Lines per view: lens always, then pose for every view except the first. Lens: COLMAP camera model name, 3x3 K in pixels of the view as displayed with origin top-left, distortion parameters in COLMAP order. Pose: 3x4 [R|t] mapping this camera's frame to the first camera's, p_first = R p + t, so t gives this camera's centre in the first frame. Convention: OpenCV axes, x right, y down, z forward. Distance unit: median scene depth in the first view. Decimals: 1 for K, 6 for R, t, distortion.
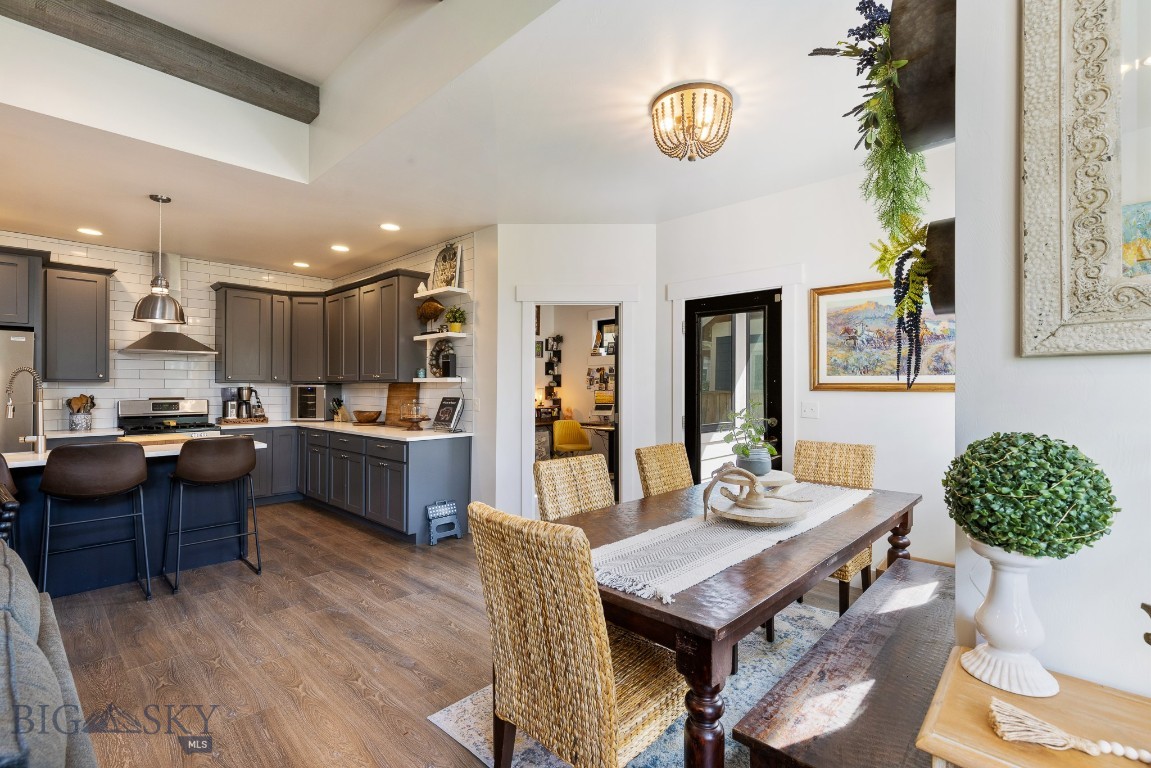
lens RADIAL K [[522.4, 0, 575.5], [0, 522.4, 384.0], [0, 0, 1]] dist [0.020988, 0.000005]
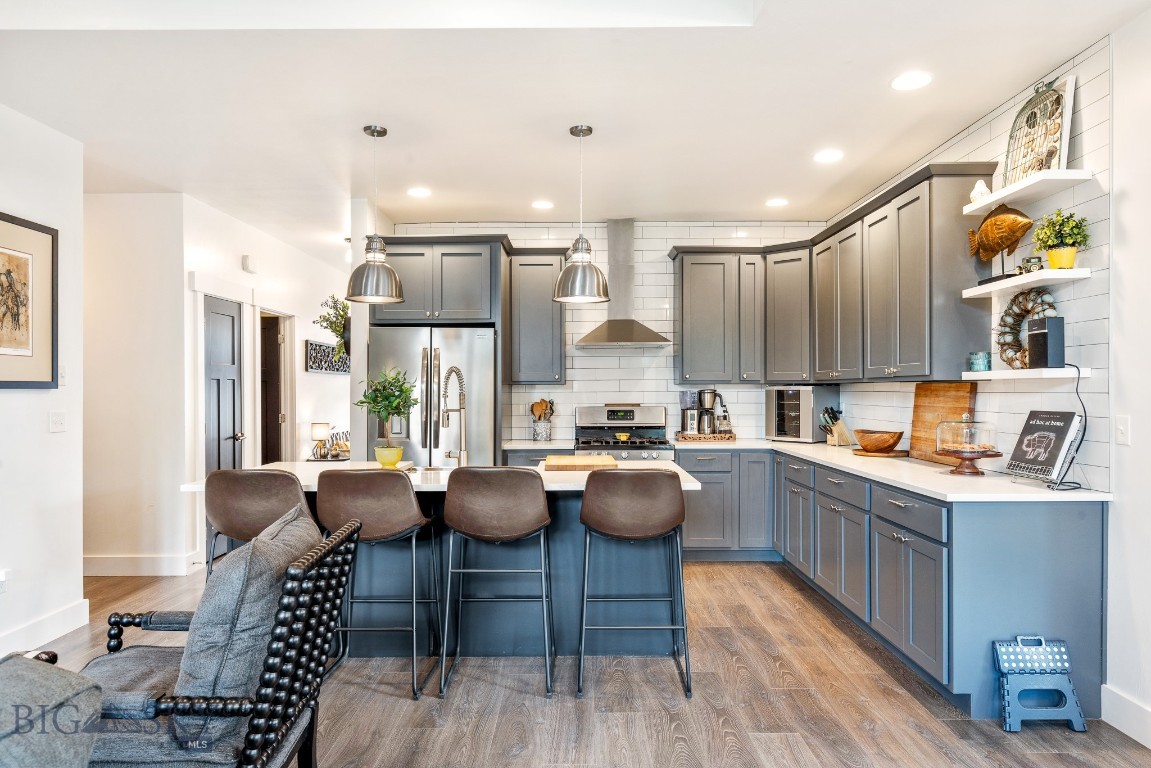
lens RADIAL K [[692.7, 0, 575.5], [0, 692.7, 384.0], [0, 0, 1]] dist [0.000679, -0.000707]
pose [[0.682636, -0.008454, -0.730710, -0.076697], [0.007152, 0.999962, -0.004888, 0.001219], [0.730723, -0.001890, 0.682671, 0.272025]]
